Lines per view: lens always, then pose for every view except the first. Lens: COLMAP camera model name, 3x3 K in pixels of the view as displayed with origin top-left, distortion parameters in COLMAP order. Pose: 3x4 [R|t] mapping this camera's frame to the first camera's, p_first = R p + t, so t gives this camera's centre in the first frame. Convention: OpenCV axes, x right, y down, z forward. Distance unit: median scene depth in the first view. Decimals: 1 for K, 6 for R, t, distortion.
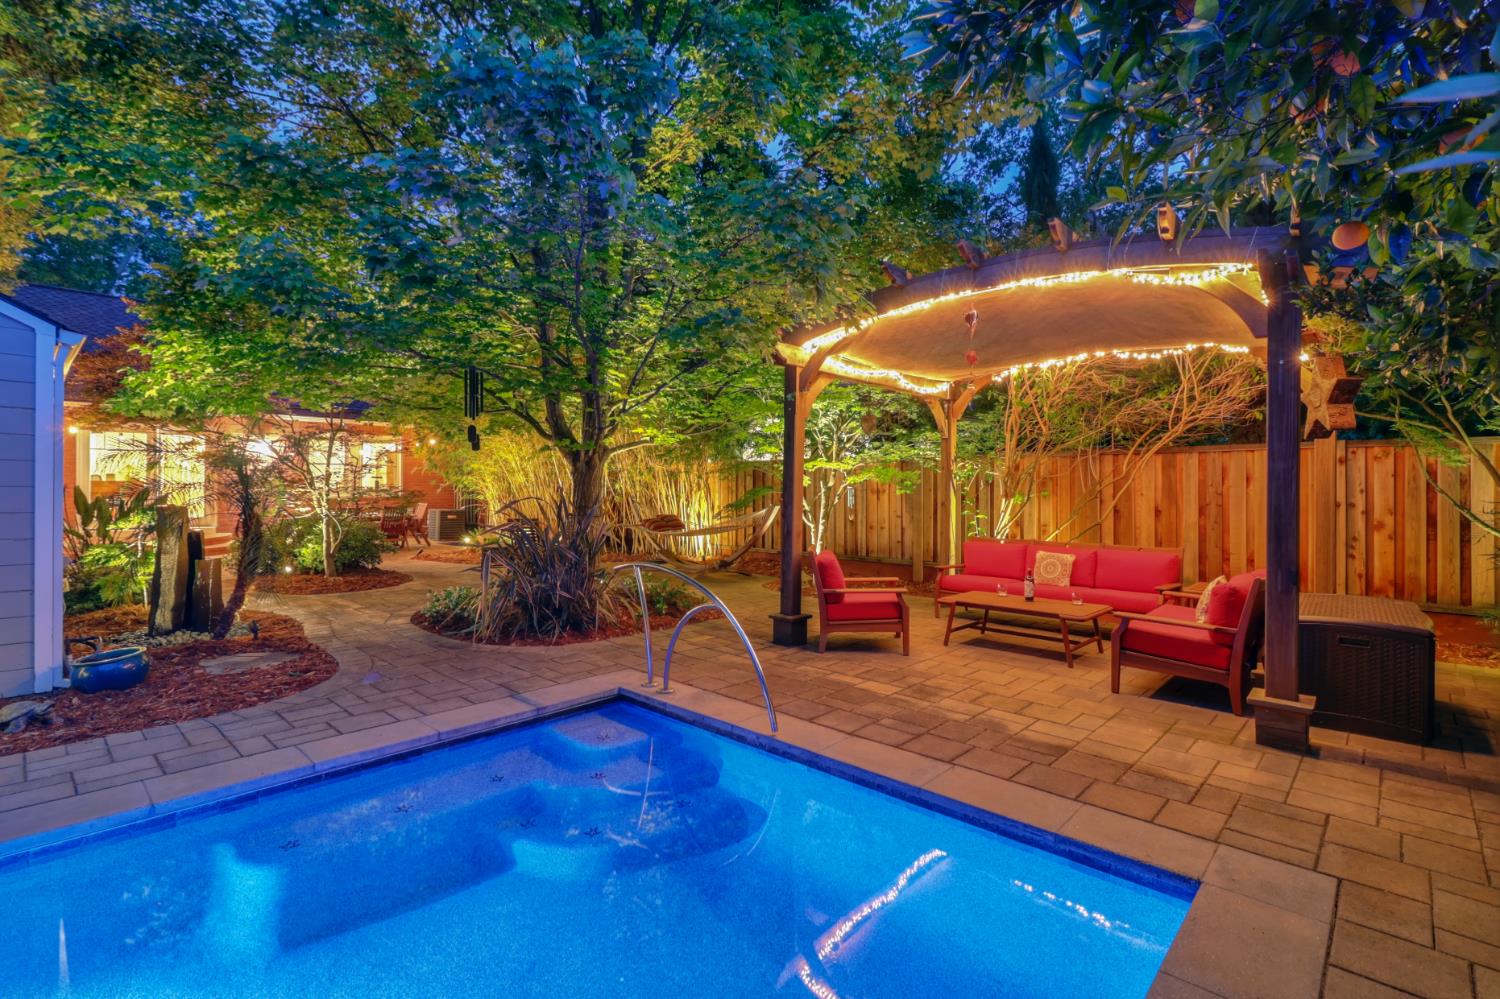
lens RADIAL K [[693.3, 0, 762.7], [0, 693.3, 484.2], [0, 0, 1]] dist [-0.000296, 0.000165]
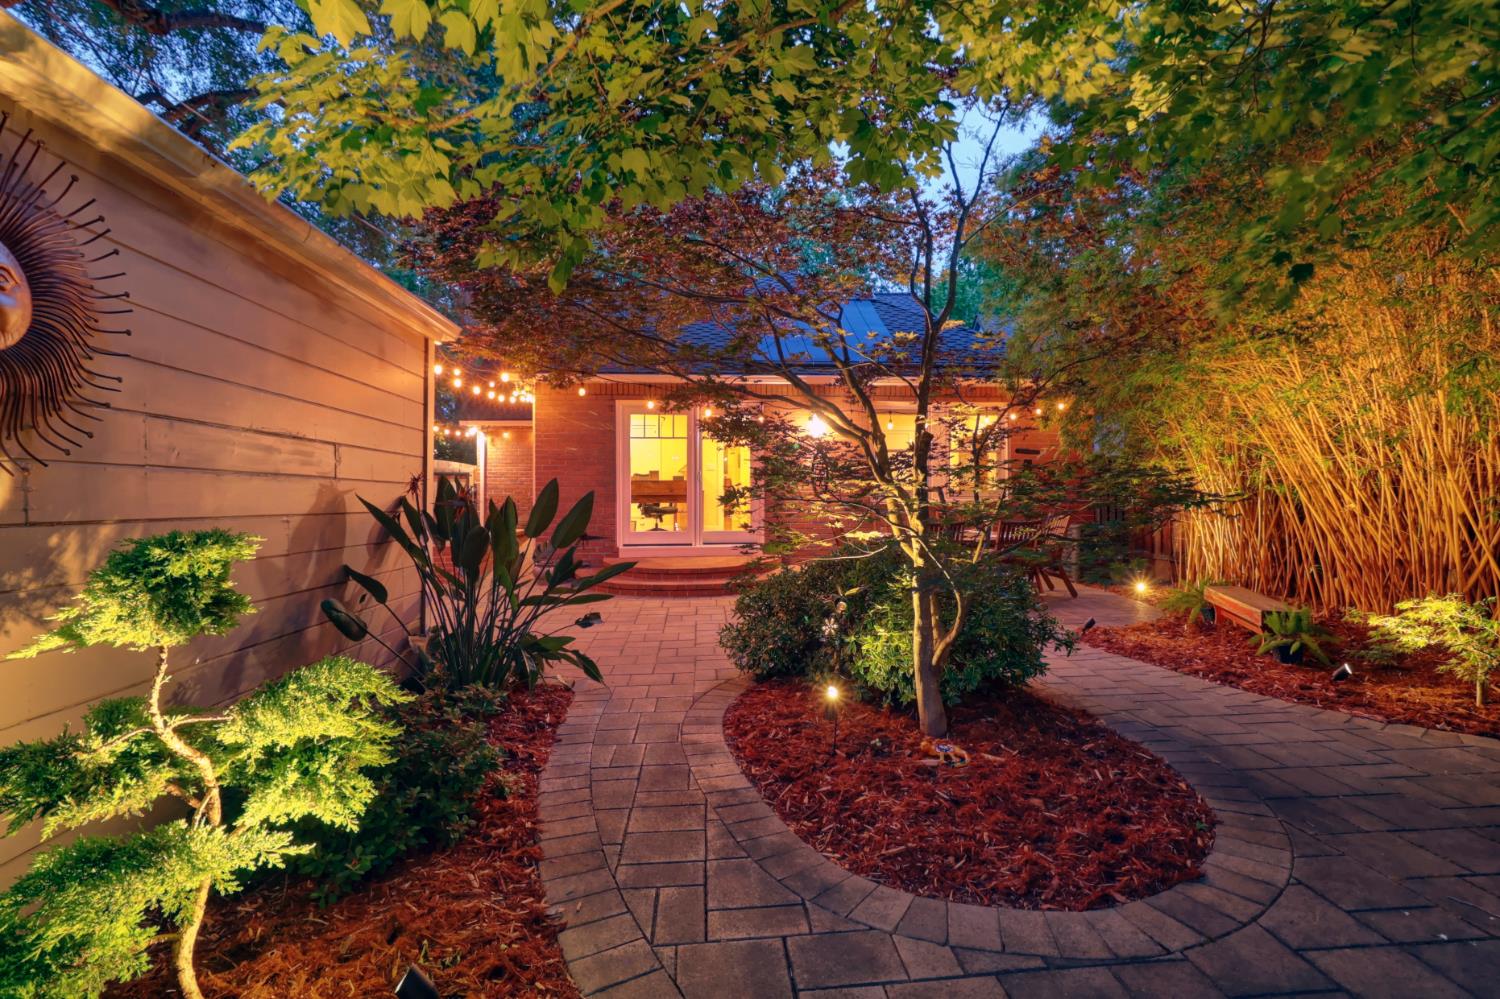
lens RADIAL K [[709.3, 0, 755.4], [0, 709.3, 475.8], [0, 0, 1]] dist [0.000410, -0.000063]
pose [[0.731503, -0.023298, -0.681440, -0.542637], [0.009261, 0.999663, -0.024236, 0.015960], [0.681775, 0.011418, 0.731472, 0.830017]]
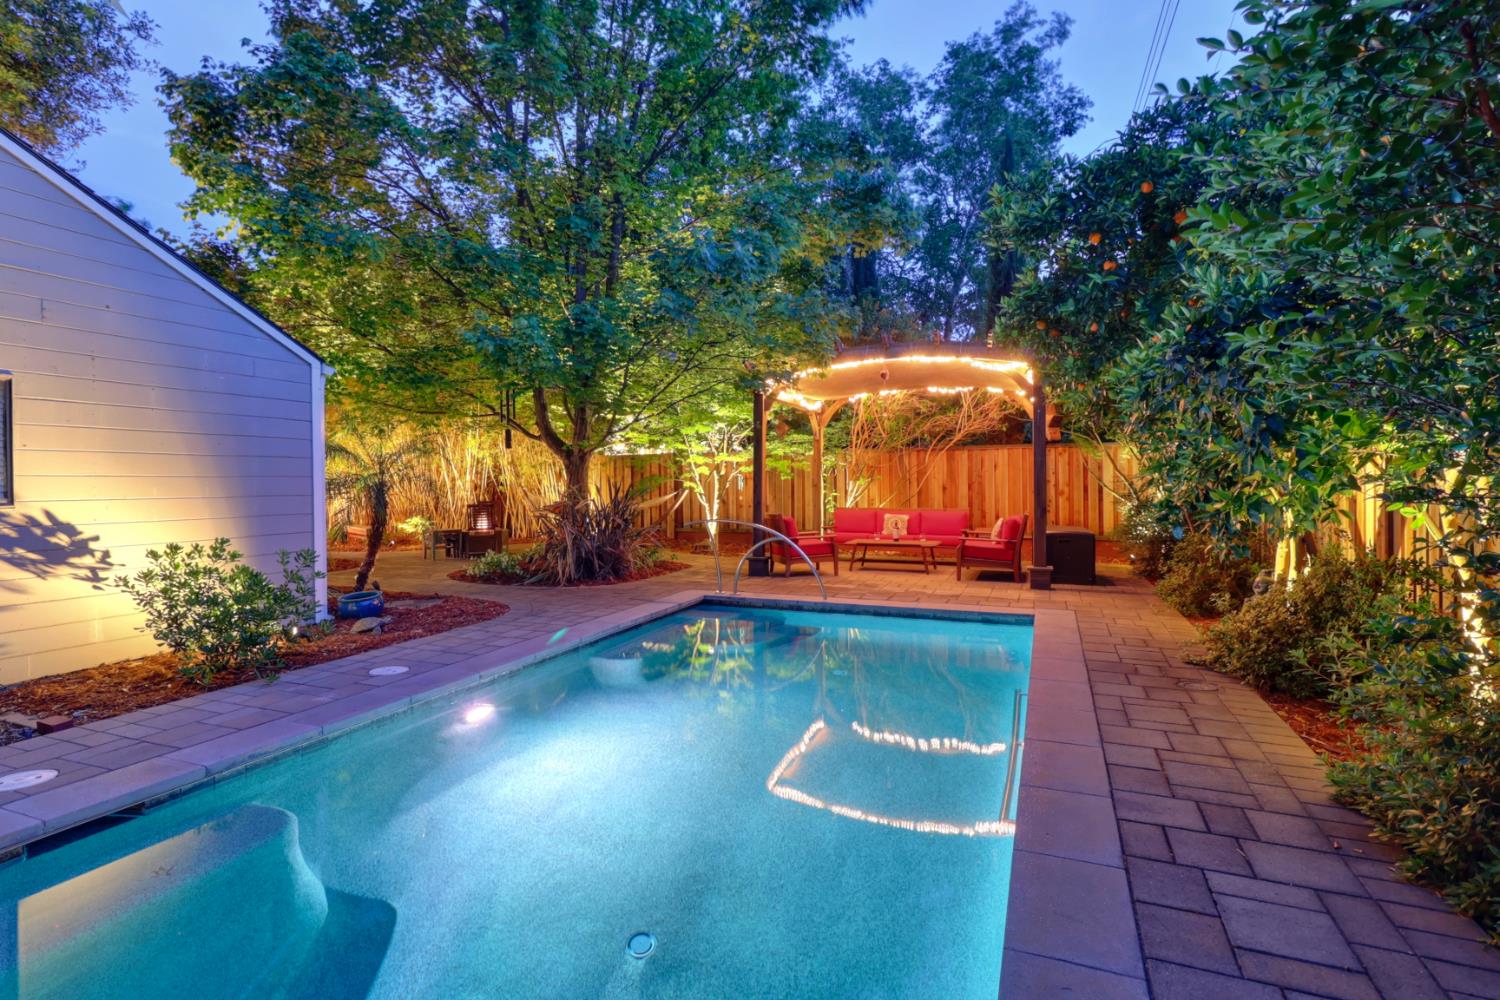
lens RADIAL K [[741.4, 0, 722.4], [0, 741.4, 479.0], [0, 0, 1]] dist [0.000404, 0.000060]
pose [[0.944265, -0.011953, 0.328969, -0.429090], [0.011255, 0.999929, 0.004026, 0.006835], [-0.328994, -0.000099, 0.944332, -0.388810]]
